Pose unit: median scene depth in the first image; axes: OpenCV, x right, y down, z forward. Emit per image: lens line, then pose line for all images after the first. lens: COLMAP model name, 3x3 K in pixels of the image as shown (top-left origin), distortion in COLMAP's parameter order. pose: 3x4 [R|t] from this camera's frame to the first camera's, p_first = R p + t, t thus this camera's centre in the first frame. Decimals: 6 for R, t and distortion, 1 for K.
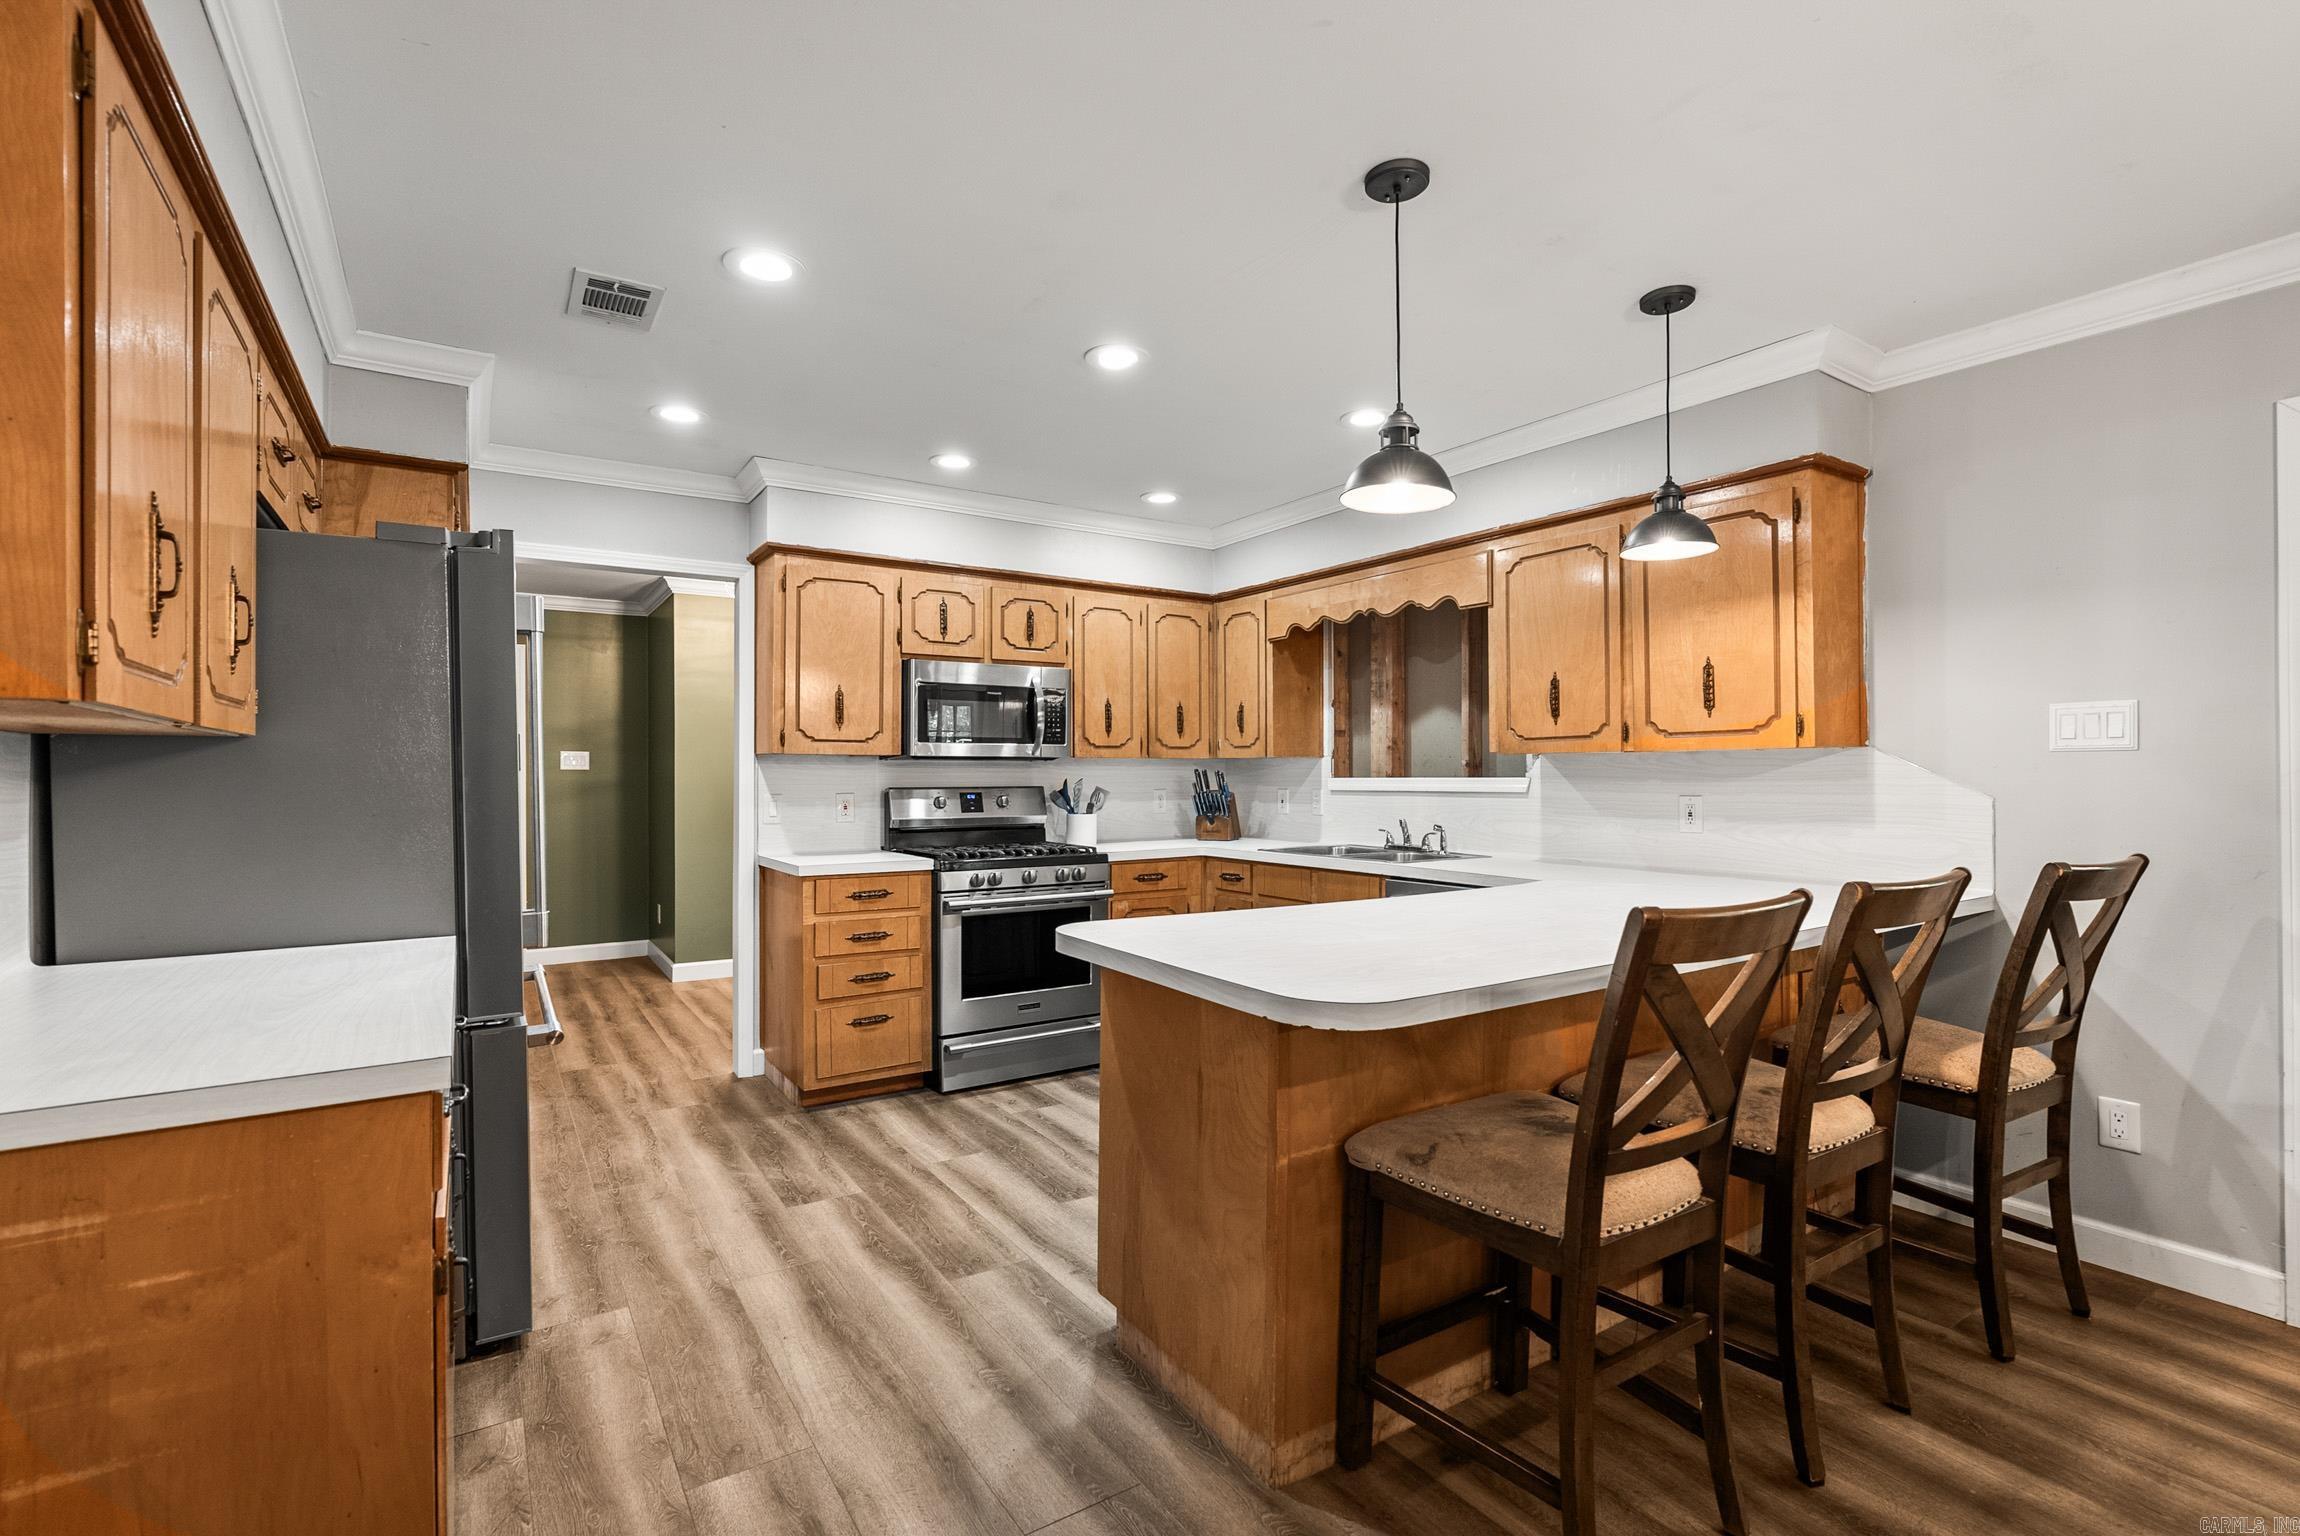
lens RADIAL K [[1051.0, 0, 1166.1], [0, 1051.0, 764.3], [0, 0, 1]] dist [-0.001530, 0.000126]
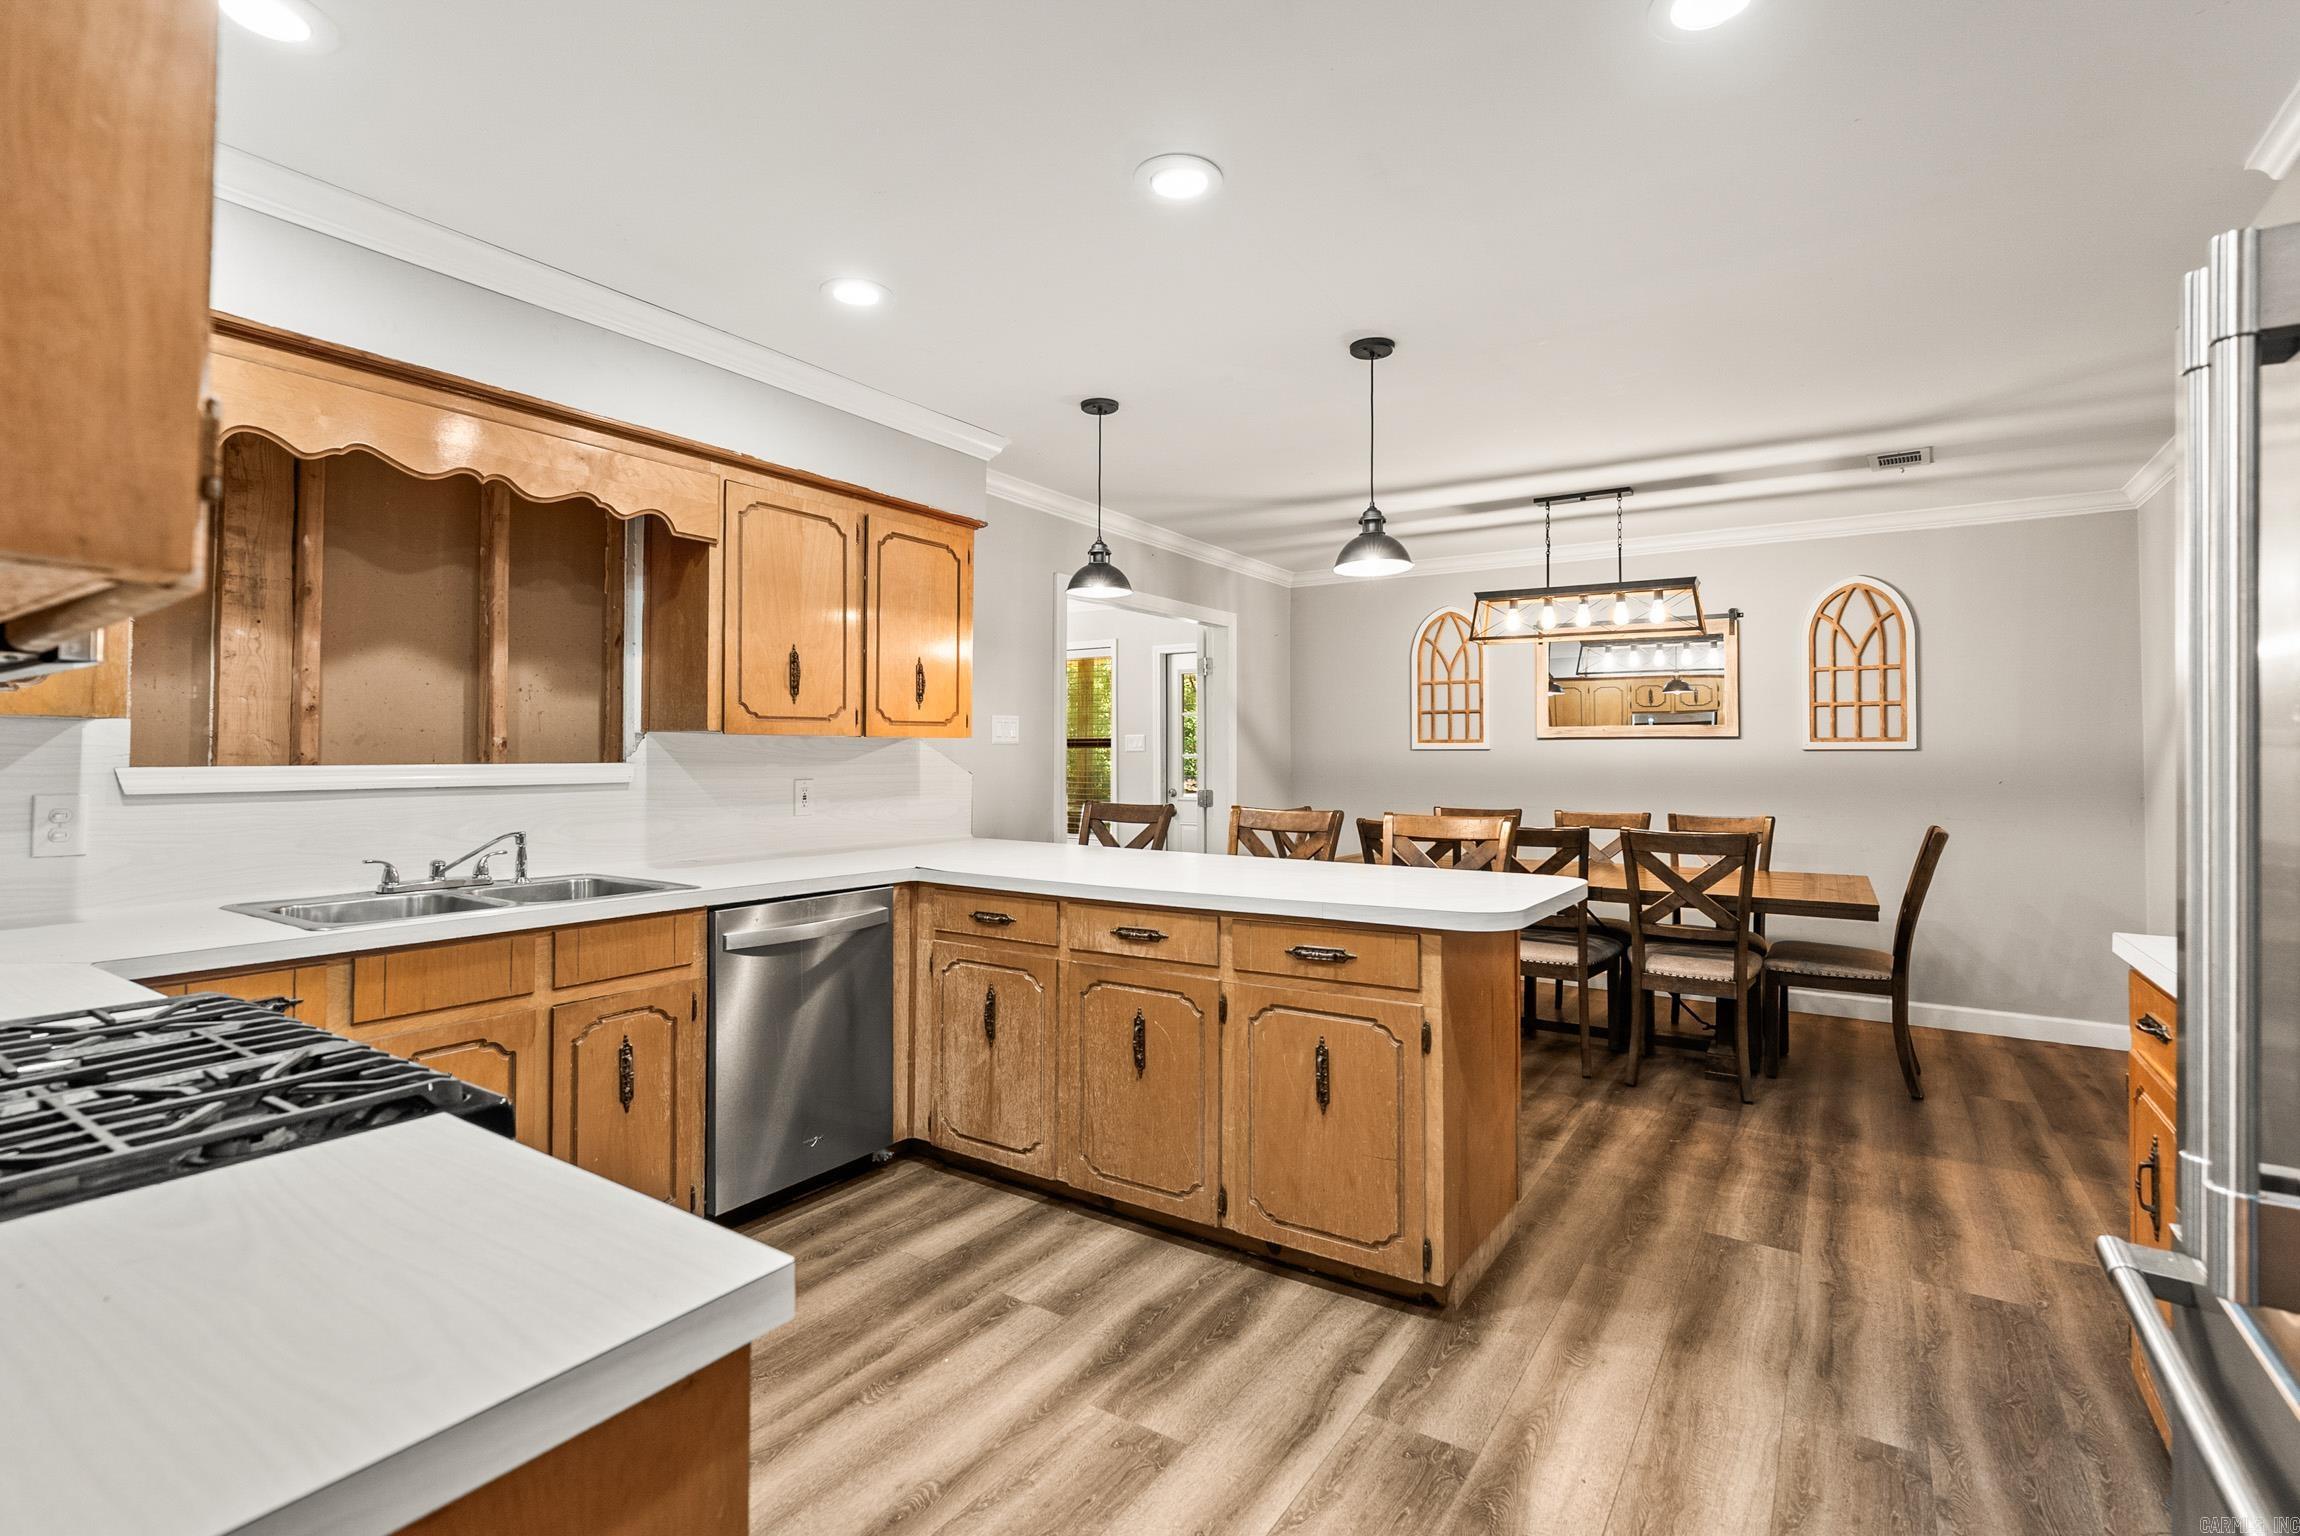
lens RADIAL K [[1050.7, 0, 1145.8], [0, 1050.7, 726.8], [0, 0, 1]] dist [-0.003246, 0.000056]
pose [[-0.377588, 0.026197, 0.925603, -0.458360], [-0.009629, 0.999435, -0.032214, 0.006426], [-0.925923, -0.021076, -0.377123, 0.850849]]
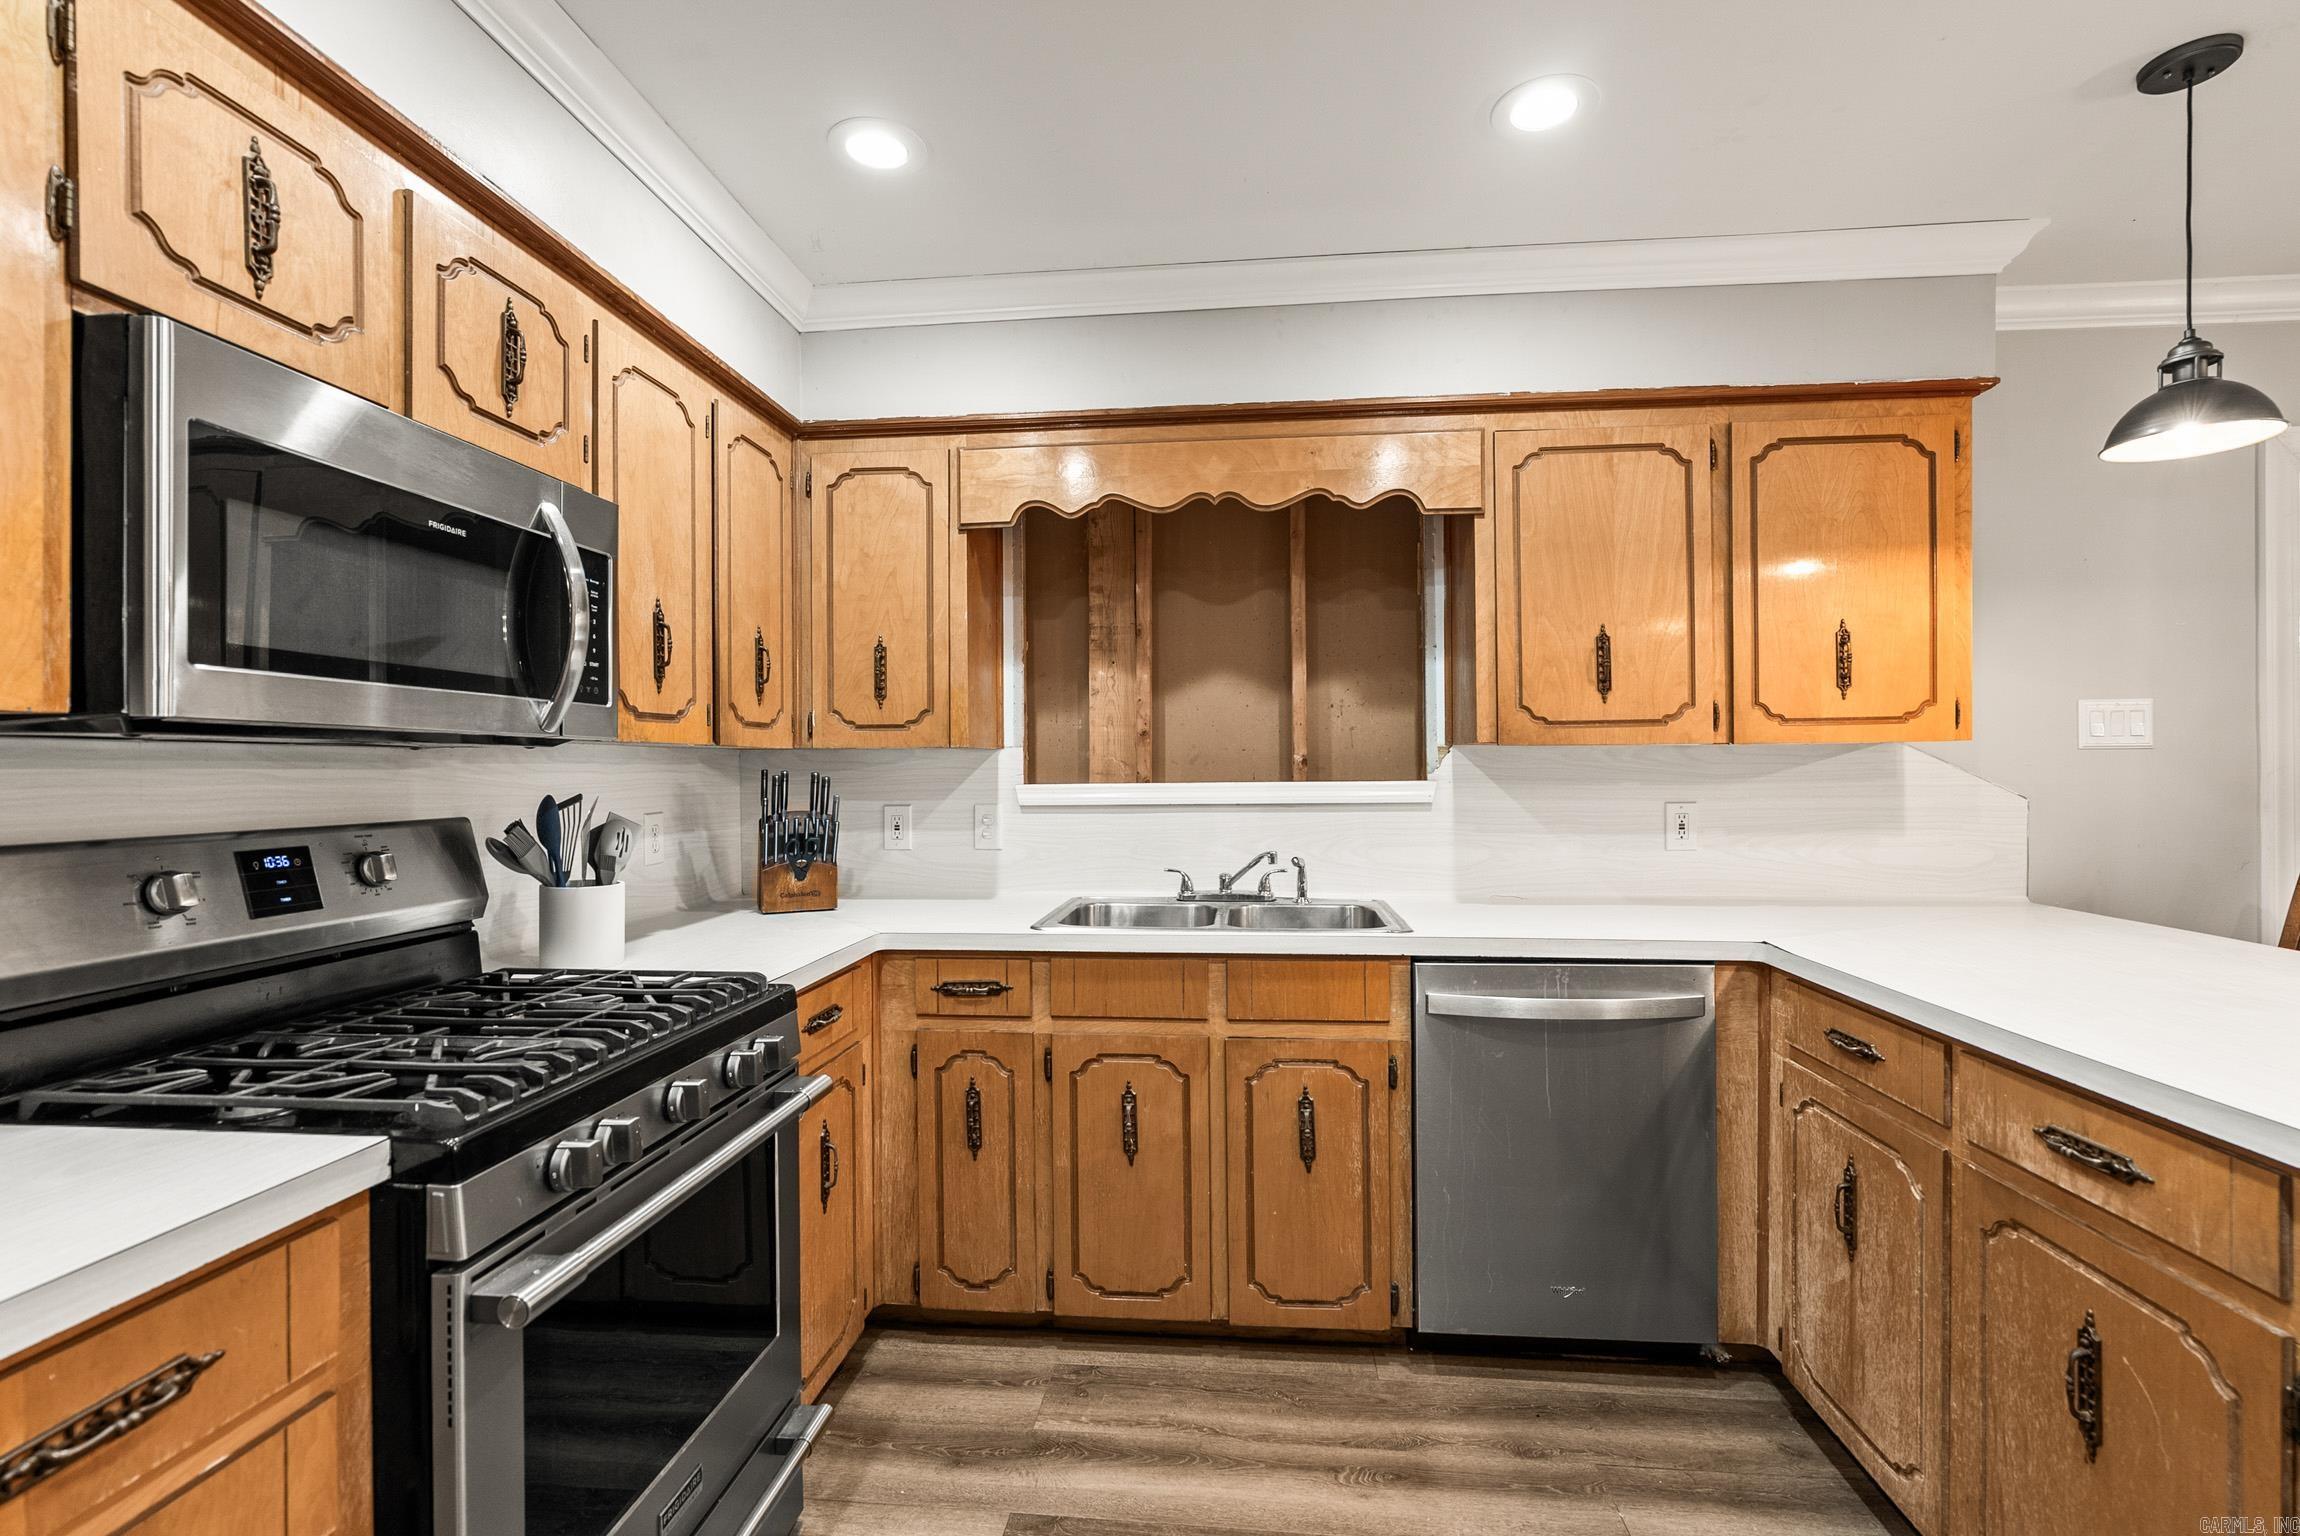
lens RADIAL K [[1044.5, 0, 1154.1], [0, 1044.5, 770.0], [0, 0, 1]] dist [-0.009065, 0.001603]
pose [[0.637500, -0.002899, 0.770445, -0.266111], [-0.001538, 0.999986, 0.005035, 0.002140], [-0.770449, -0.004395, 0.637486, 0.638218]]
